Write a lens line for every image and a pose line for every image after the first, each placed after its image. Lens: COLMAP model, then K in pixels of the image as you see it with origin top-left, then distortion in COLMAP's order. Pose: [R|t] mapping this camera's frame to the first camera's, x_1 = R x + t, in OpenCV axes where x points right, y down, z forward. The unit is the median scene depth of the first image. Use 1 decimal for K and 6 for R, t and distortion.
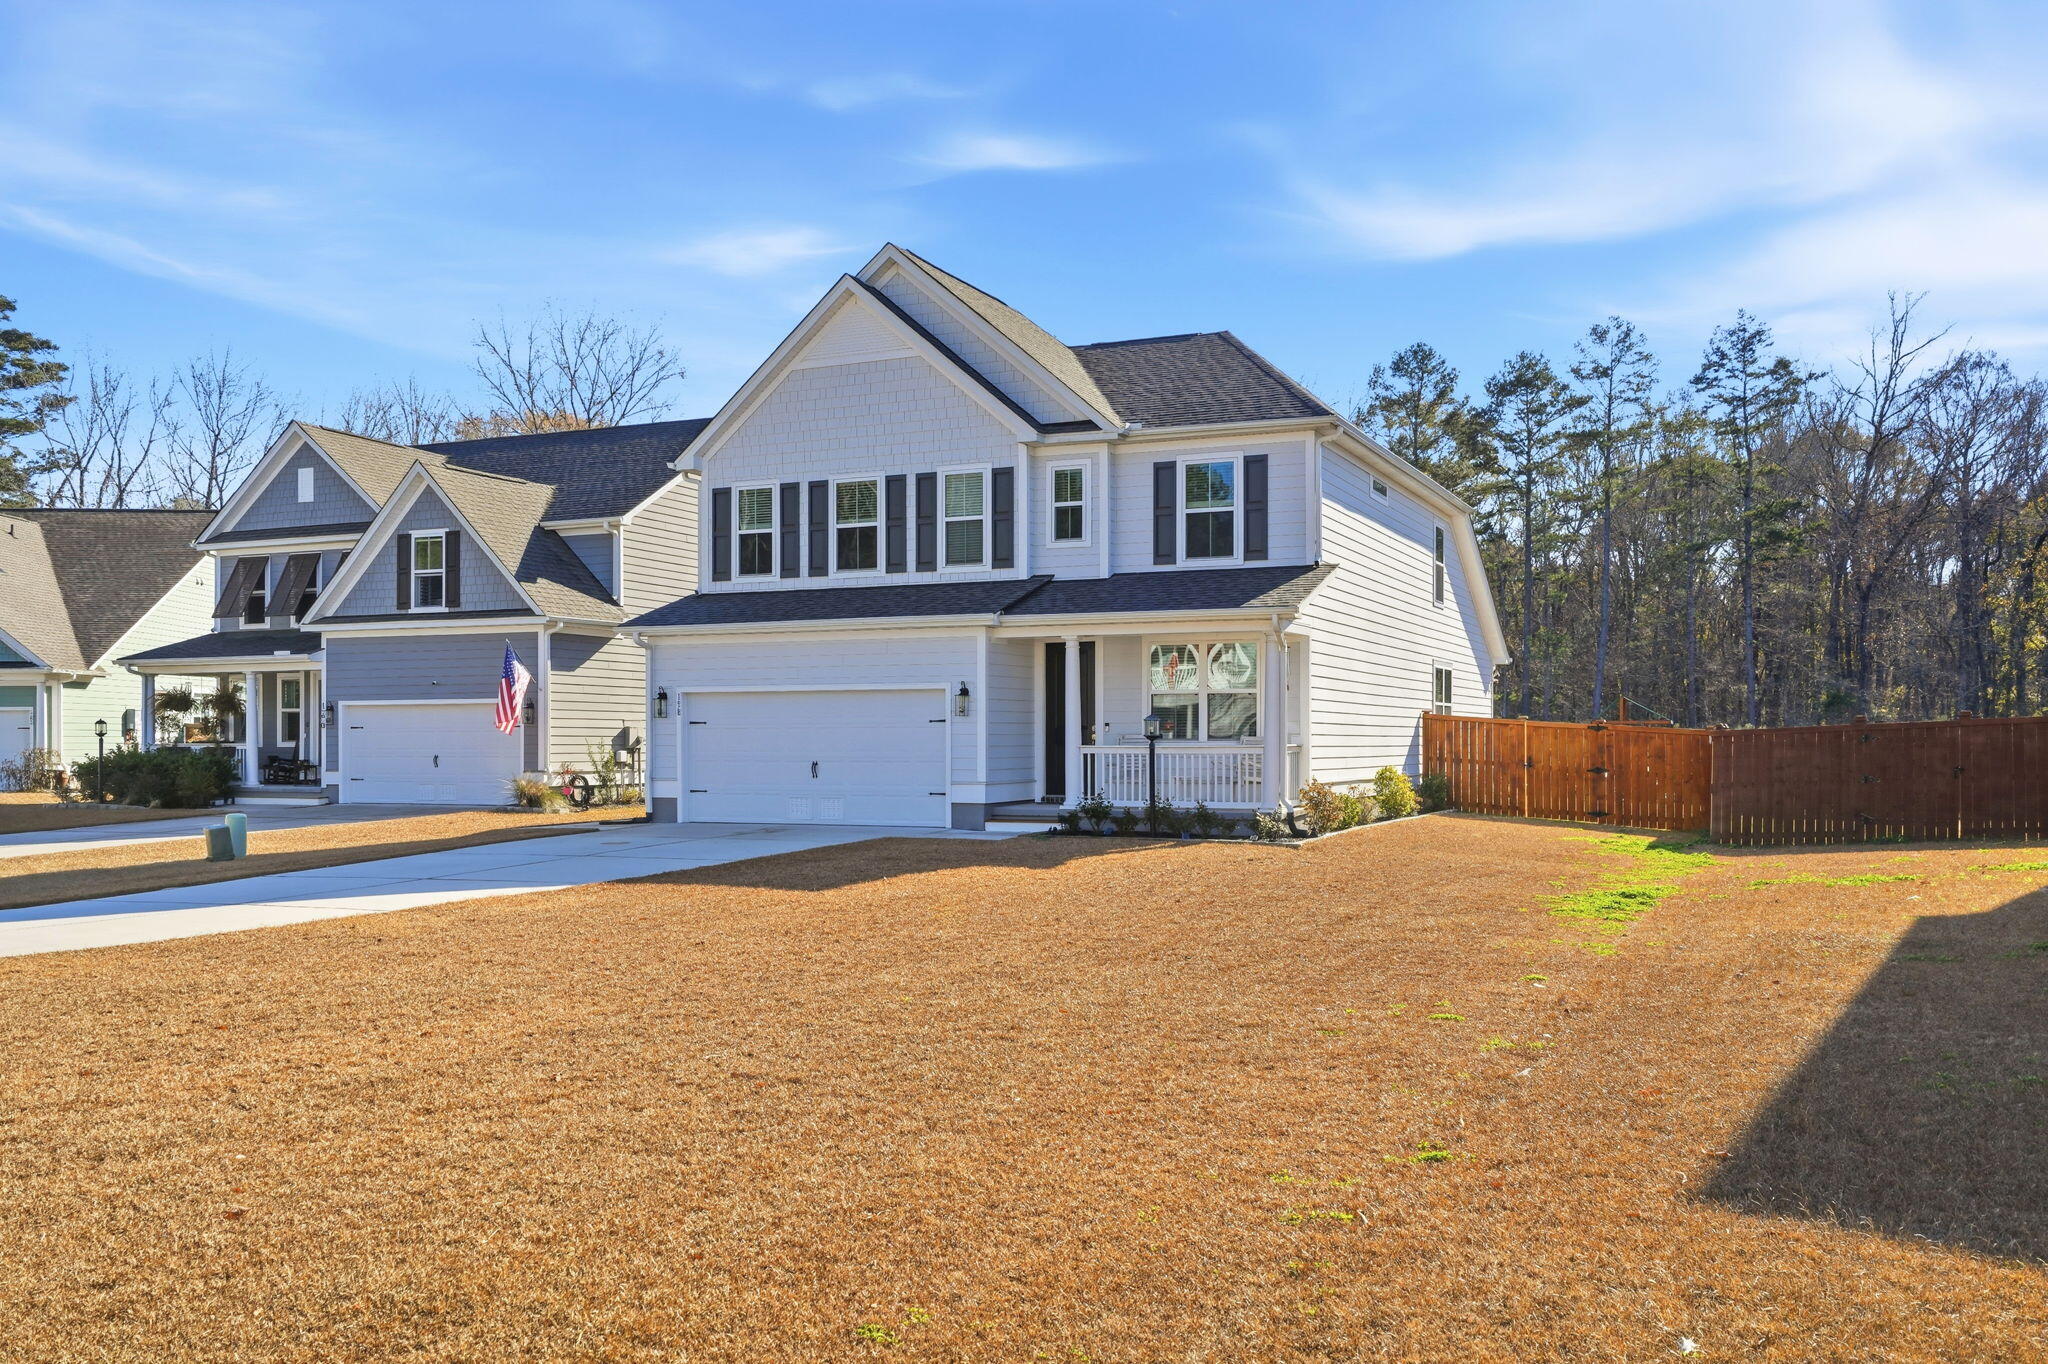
lens RADIAL K [[1702.7, 0, 1030.7], [0, 1702.7, 746.2], [0, 0, 1]] dist [0.003323, 0.083380]
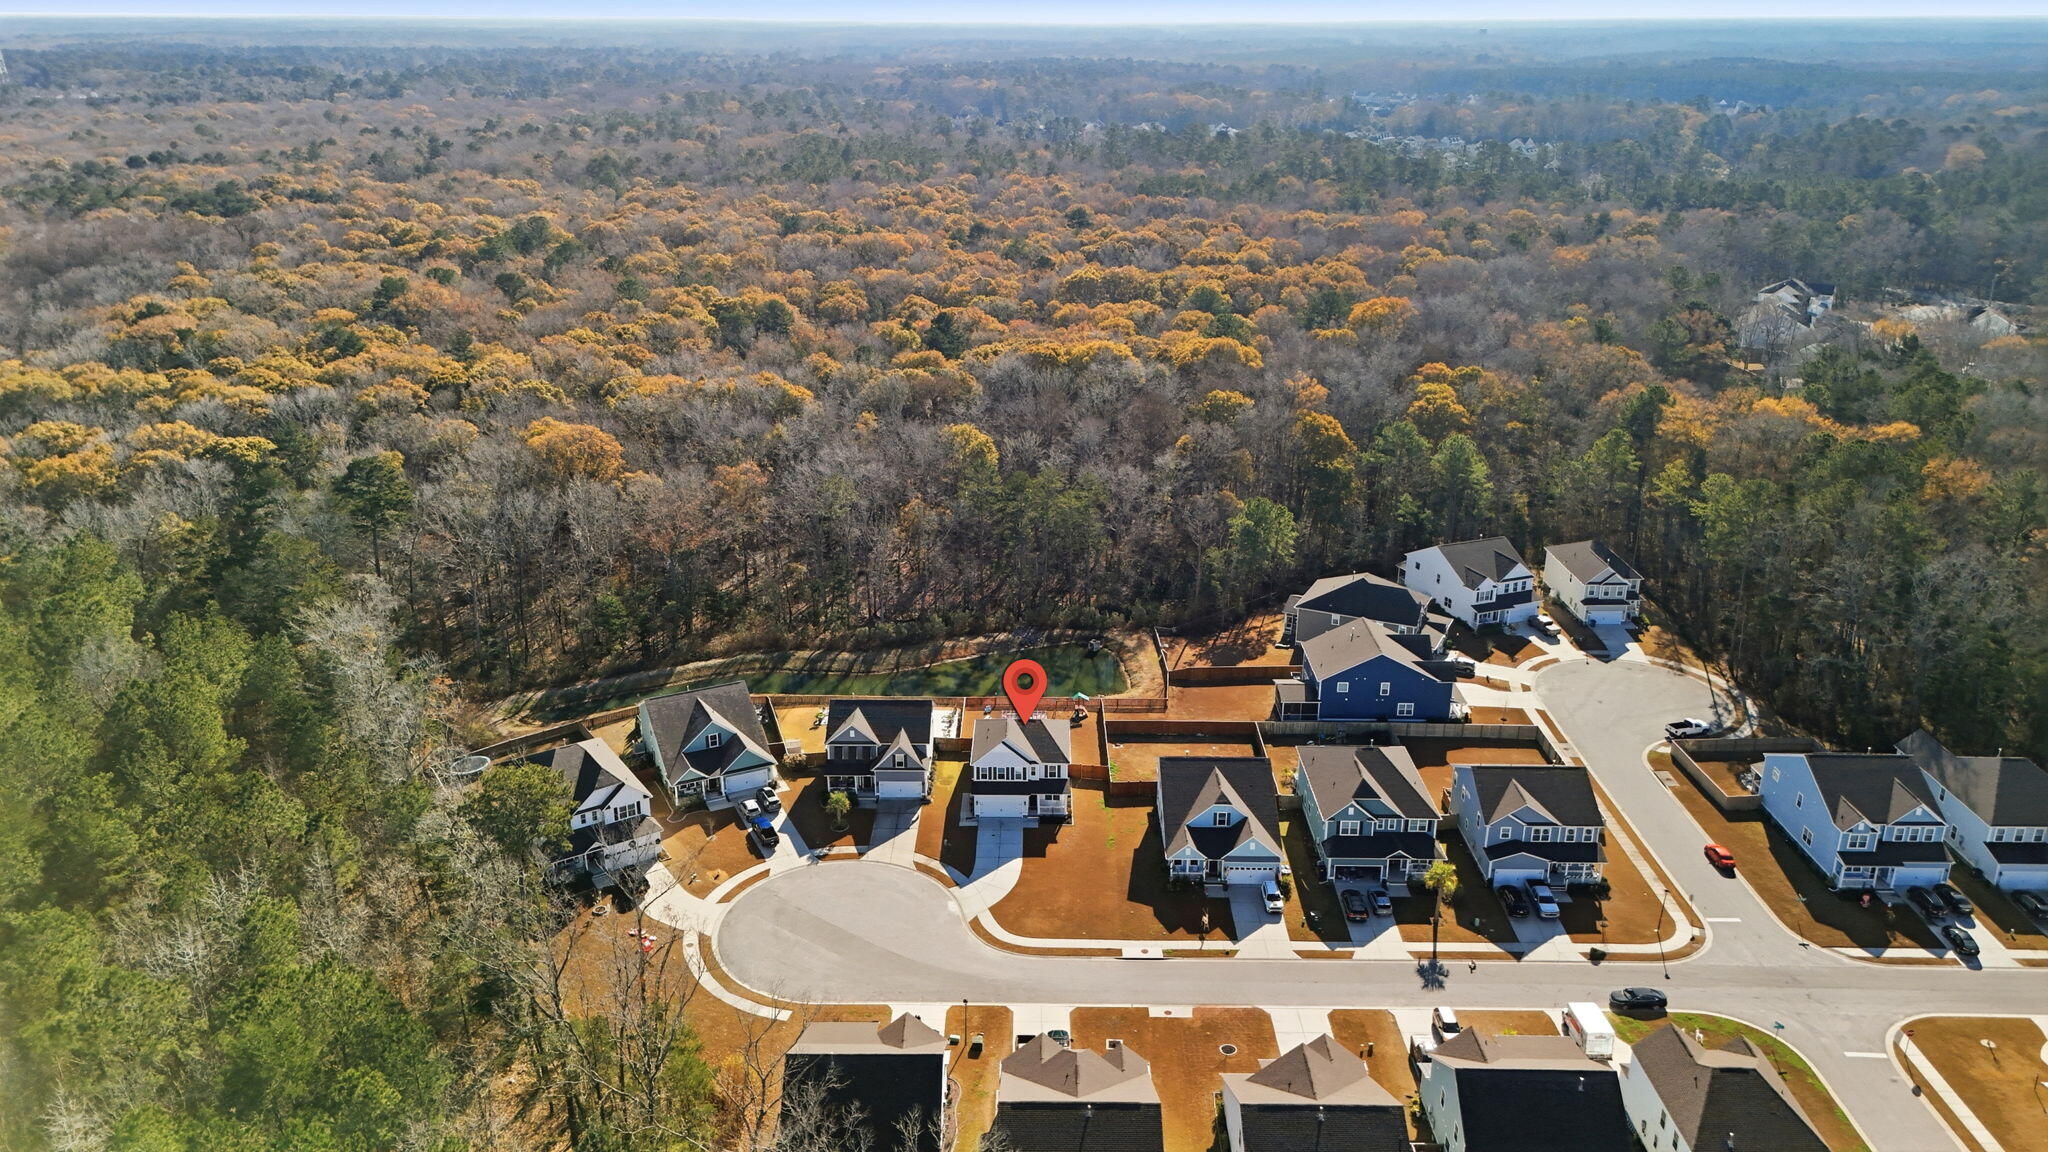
lens RADIAL K [[1500.3, 0, 1019.1], [0, 1500.3, 576.4], [0, 0, 1]] dist [0.089511, -0.097130]
pose [[0.920079, -0.136983, 0.367001, -1.767568], [0.001809, 0.938343, 0.345701, -2.441779], [-0.391728, -0.317408, 0.863598, -3.307900]]
